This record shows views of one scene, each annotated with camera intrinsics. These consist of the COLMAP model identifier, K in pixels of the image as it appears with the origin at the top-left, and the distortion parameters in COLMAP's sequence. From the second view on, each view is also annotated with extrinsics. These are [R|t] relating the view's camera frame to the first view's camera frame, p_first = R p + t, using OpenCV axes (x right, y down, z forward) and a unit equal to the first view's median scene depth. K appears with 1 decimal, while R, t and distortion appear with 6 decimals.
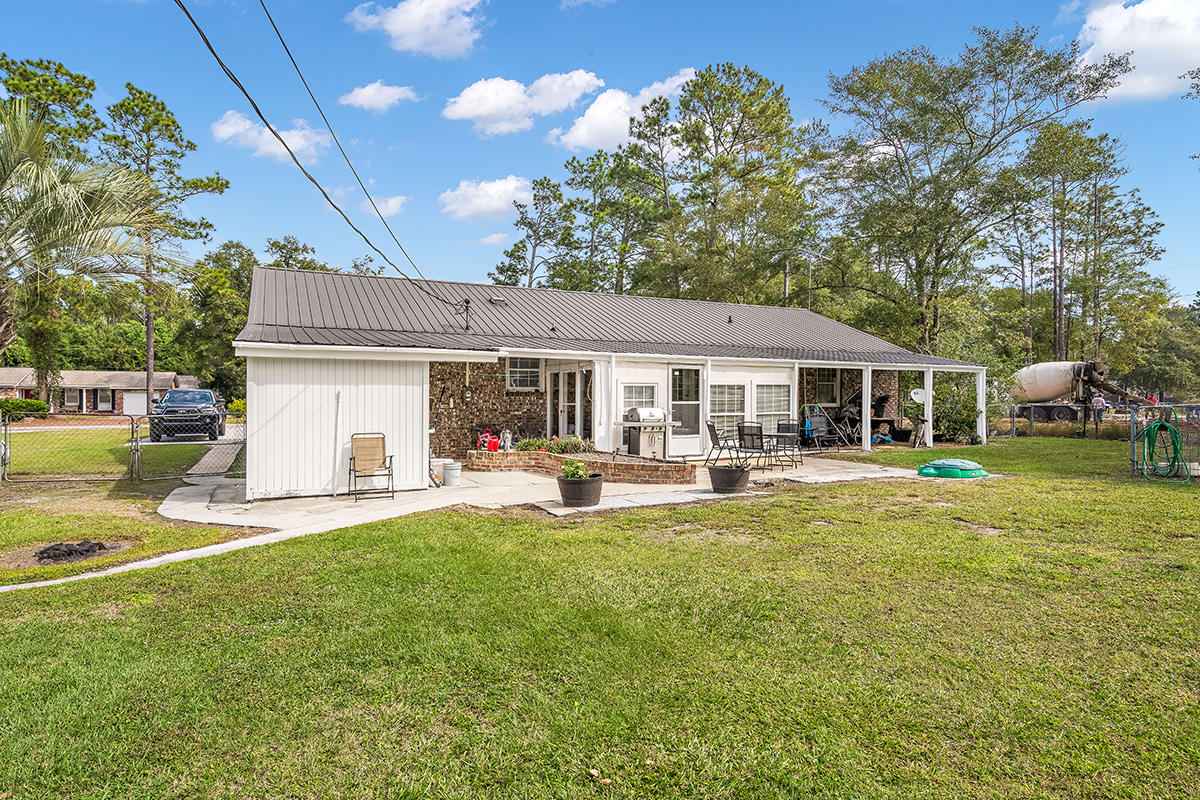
lens RADIAL K [[584.1, 0, 600.0], [0, 584.1, 400.0], [0, 0, 1]] dist [0.013399, 0.000507]
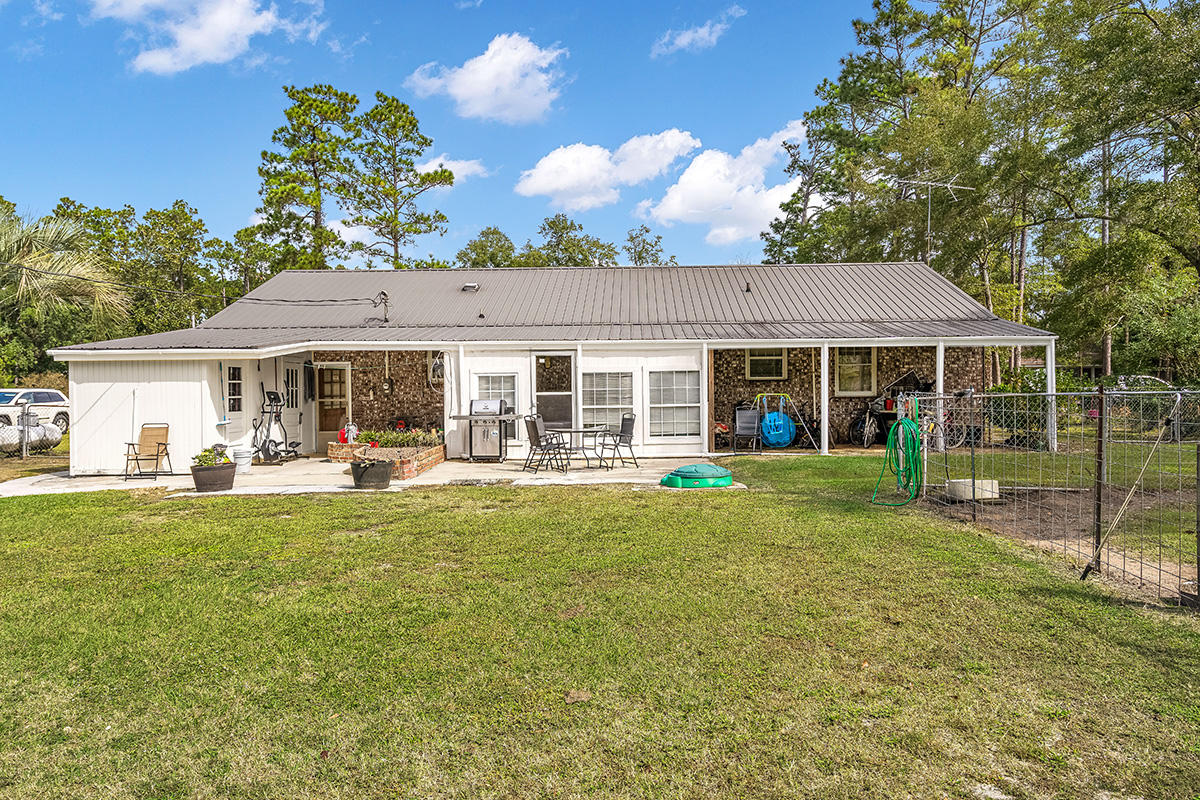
lens RADIAL K [[695.6, 0, 600.0], [0, 695.6, 400.0], [0, 0, 1]] dist [0.003608, 0.001131]
pose [[0.915089, -0.002821, -0.403241, 0.631896], [0.010748, 0.999791, 0.017397, -0.003347], [0.403108, -0.020254, 0.914928, 0.056410]]
